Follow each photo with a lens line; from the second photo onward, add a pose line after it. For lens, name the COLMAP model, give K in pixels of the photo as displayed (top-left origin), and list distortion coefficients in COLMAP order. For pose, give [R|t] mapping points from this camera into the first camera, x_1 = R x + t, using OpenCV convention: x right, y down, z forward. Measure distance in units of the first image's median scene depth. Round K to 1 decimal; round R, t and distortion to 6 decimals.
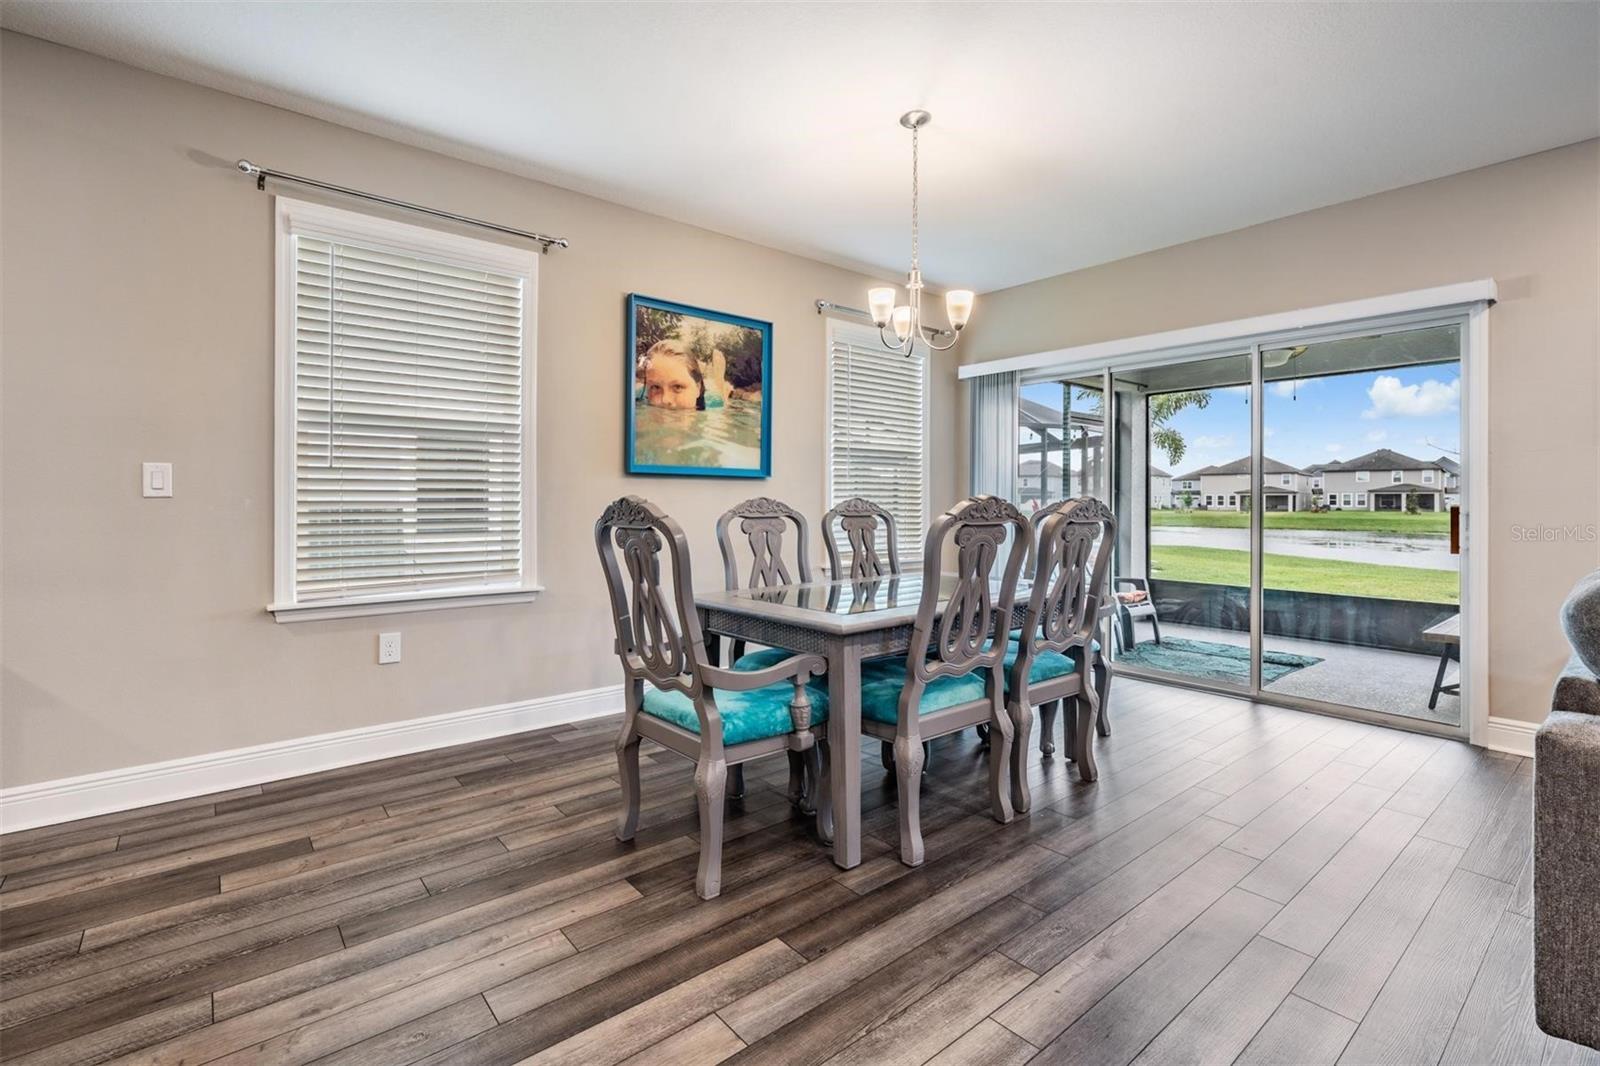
lens RADIAL K [[718.8, 0, 800.9], [0, 718.8, 509.8], [0, 0, 1]] dist [-0.003228, 0.001175]
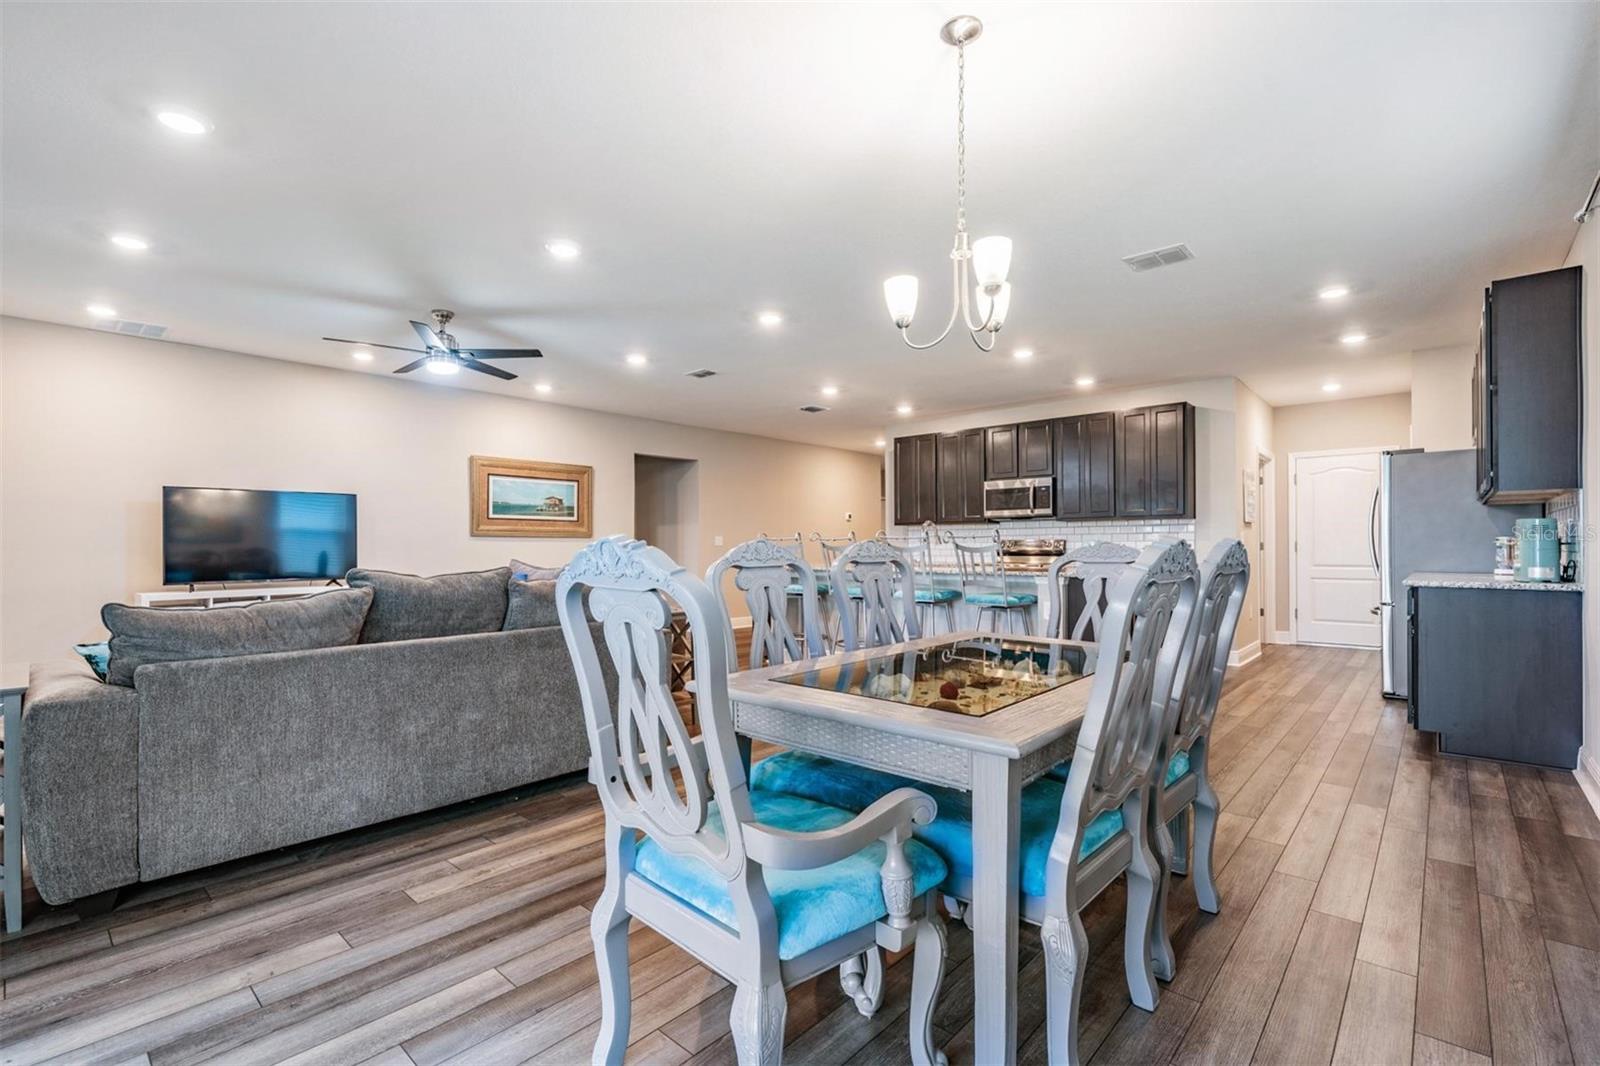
lens RADIAL K [[718.8, 0, 809.2], [0, 718.8, 542.5], [0, 0, 1]] dist [-0.003228, 0.001175]
pose [[-0.988628, -0.004670, -0.150309, 0.309810], [-0.005974, 0.999948, 0.008229, -0.012701], [0.150263, 0.009033, -0.988605, 1.239080]]
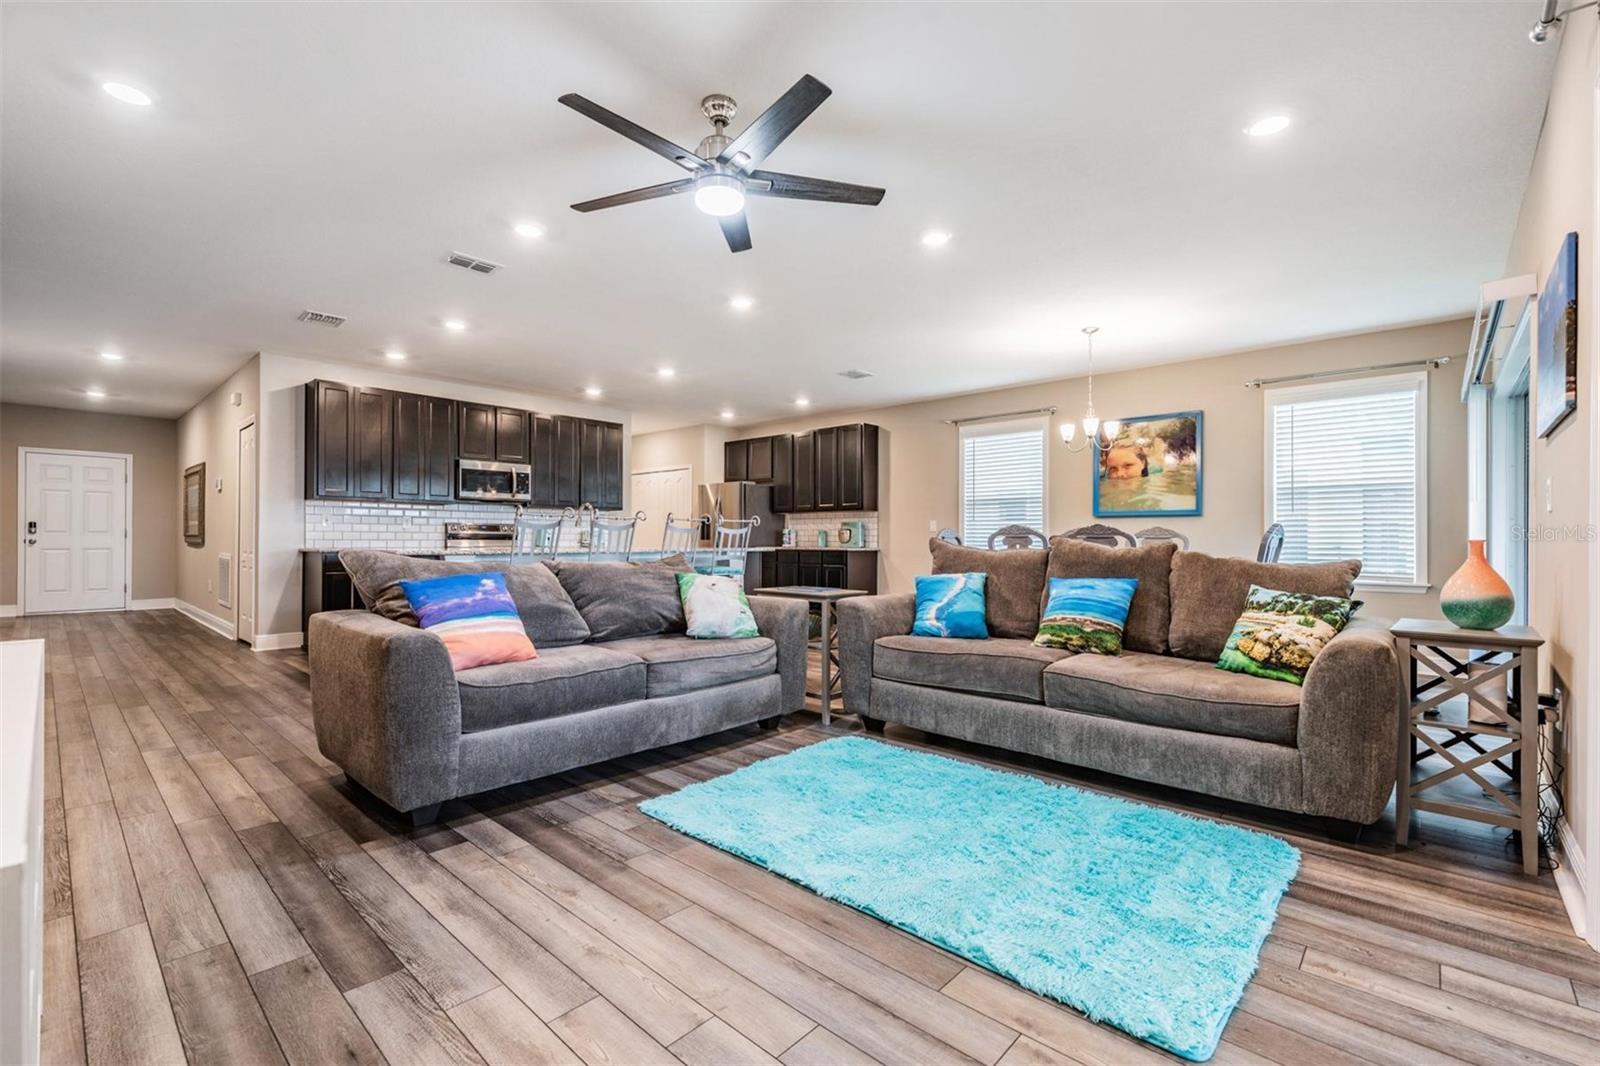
lens RADIAL K [[718.8, 0, 785.2], [0, 718.8, 527.9], [0, 0, 1]] dist [-0.003228, 0.001175]
pose [[0.125209, -0.024489, -0.991828, 1.411268], [-0.019094, 0.999451, -0.027088, 0.040189], [0.991947, 0.022330, 0.124673, -0.022237]]
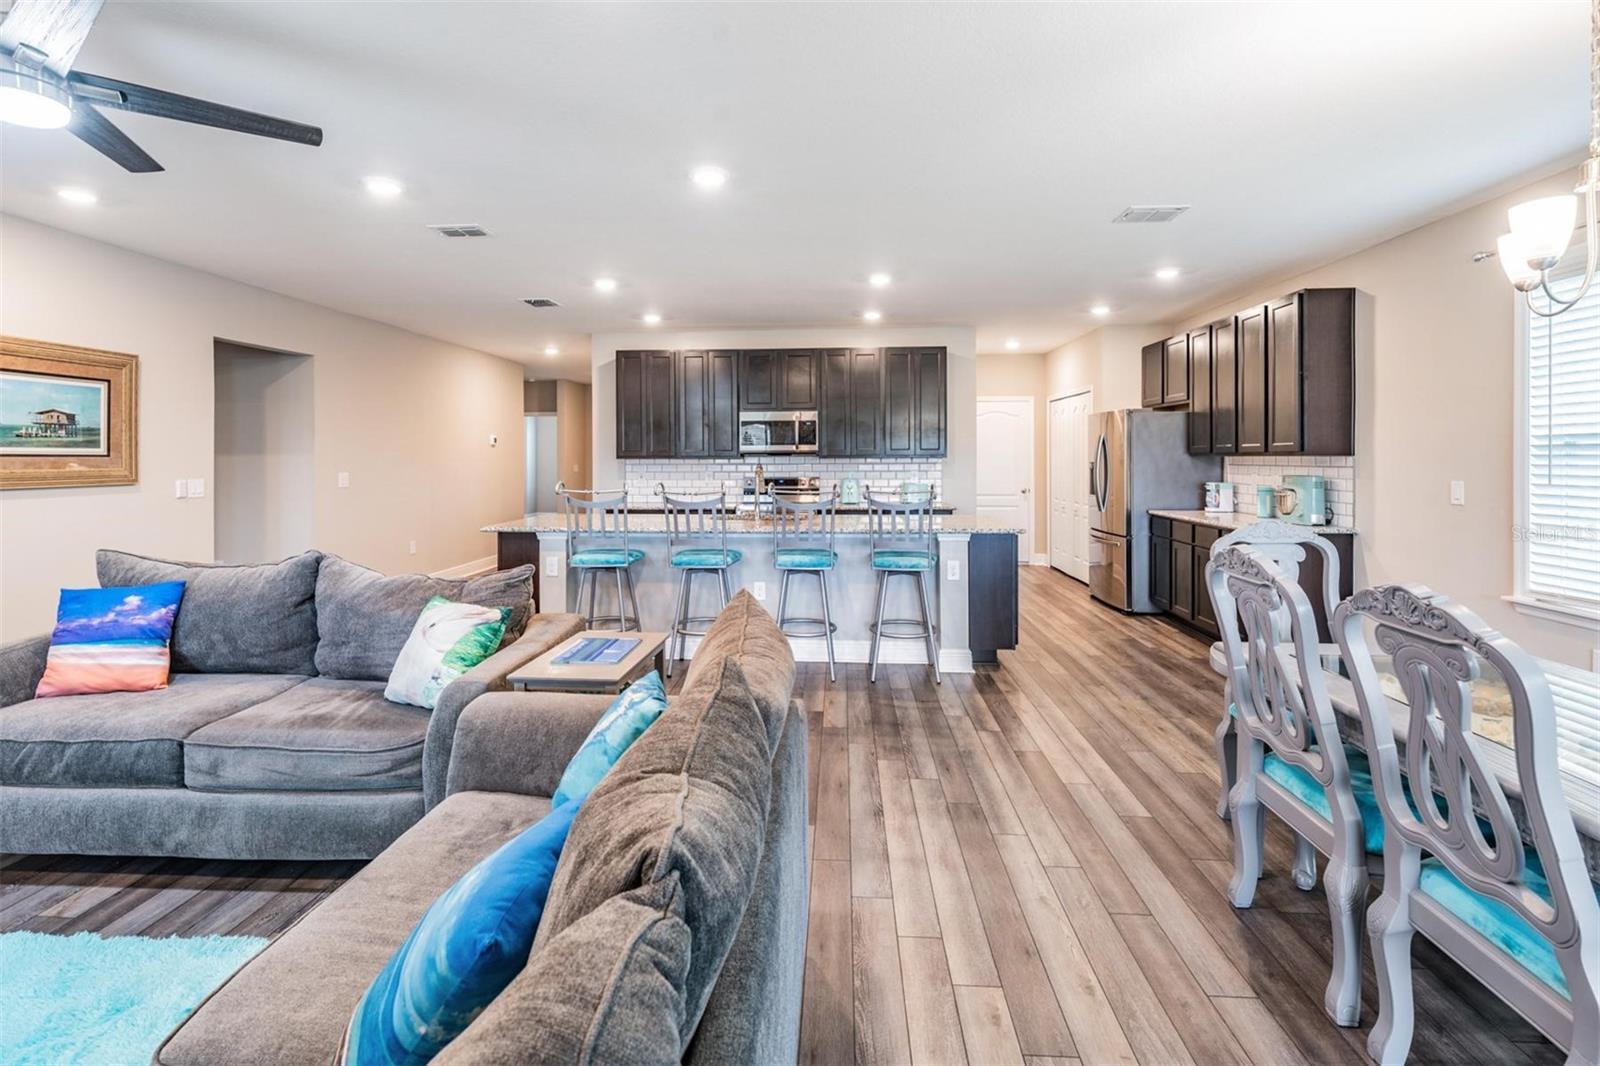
lens RADIAL K [[718.8, 0, 793.1], [0, 718.8, 464.8], [0, 0, 1]] dist [-0.003228, 0.001175]
pose [[-0.686660, 0.005016, -0.726961, 0.717012], [-0.014018, 0.999699, 0.020139, -0.072822], [0.726843, 0.024019, -0.686383, 0.669344]]
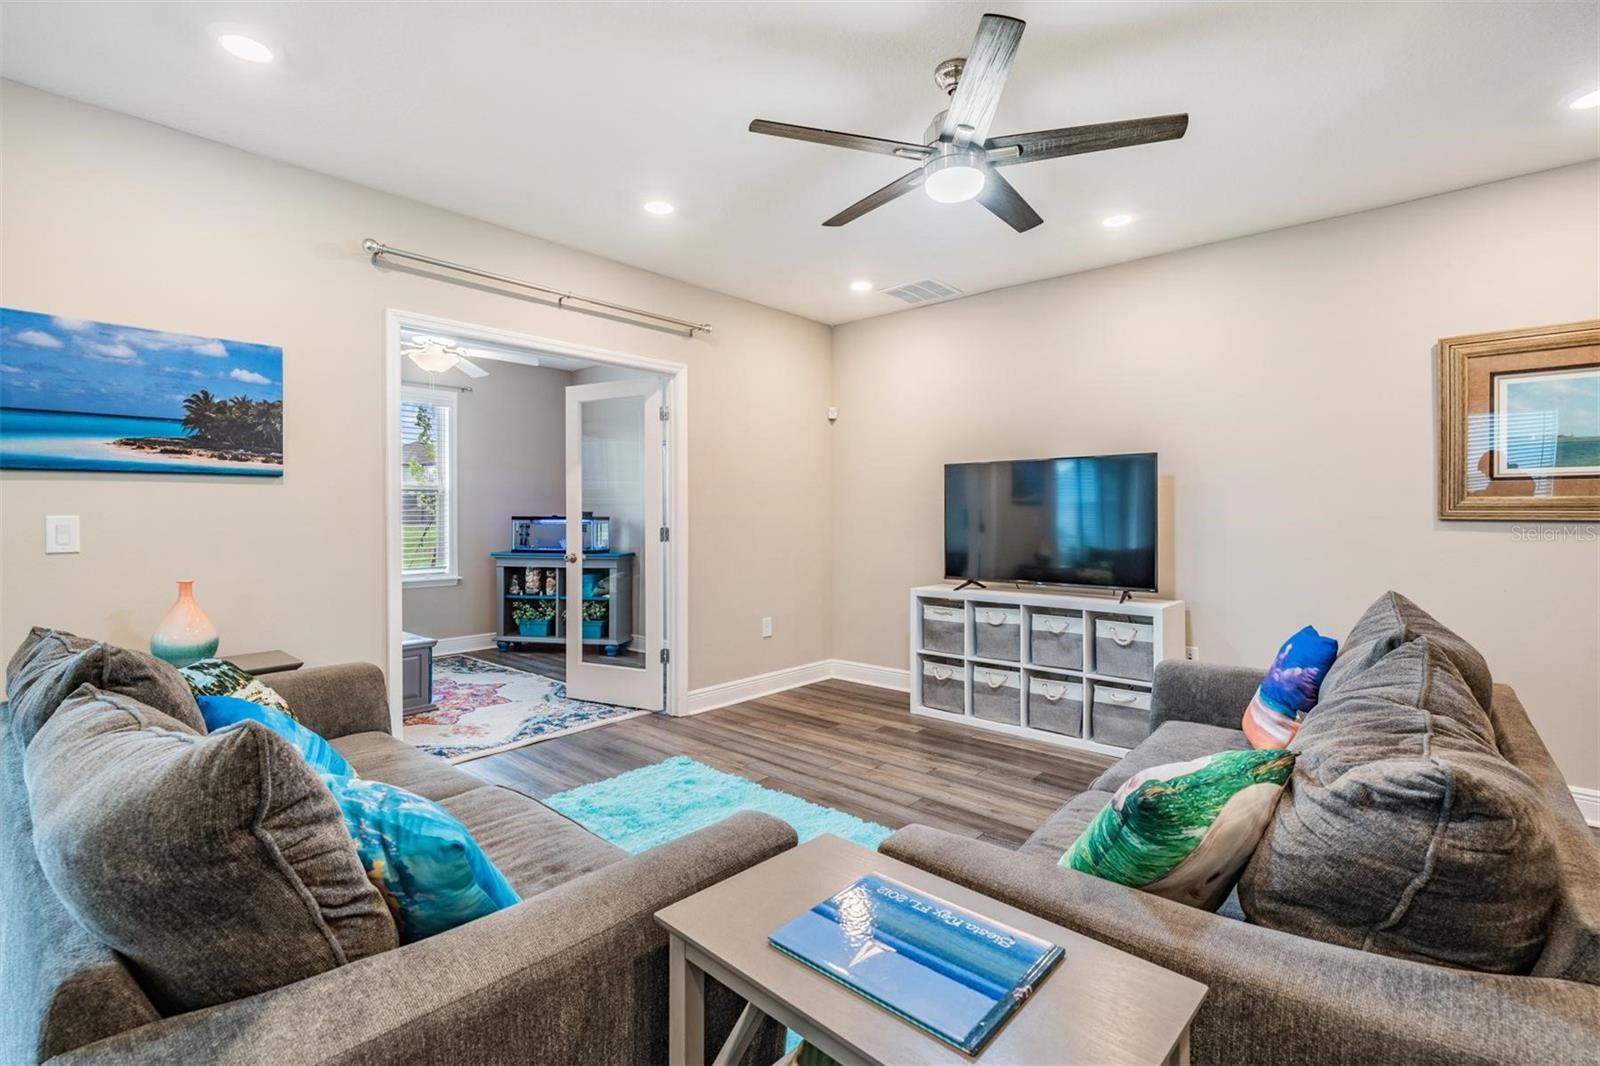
lens RADIAL K [[718.8, 0, 787.1], [0, 718.8, 517.8], [0, 0, 1]] dist [-0.003228, 0.001175]
pose [[-0.141152, -0.013418, 0.989897, 0.187032], [0.014932, 0.999766, 0.015682, -0.034464], [-0.989875, 0.016995, -0.140918, 0.199493]]
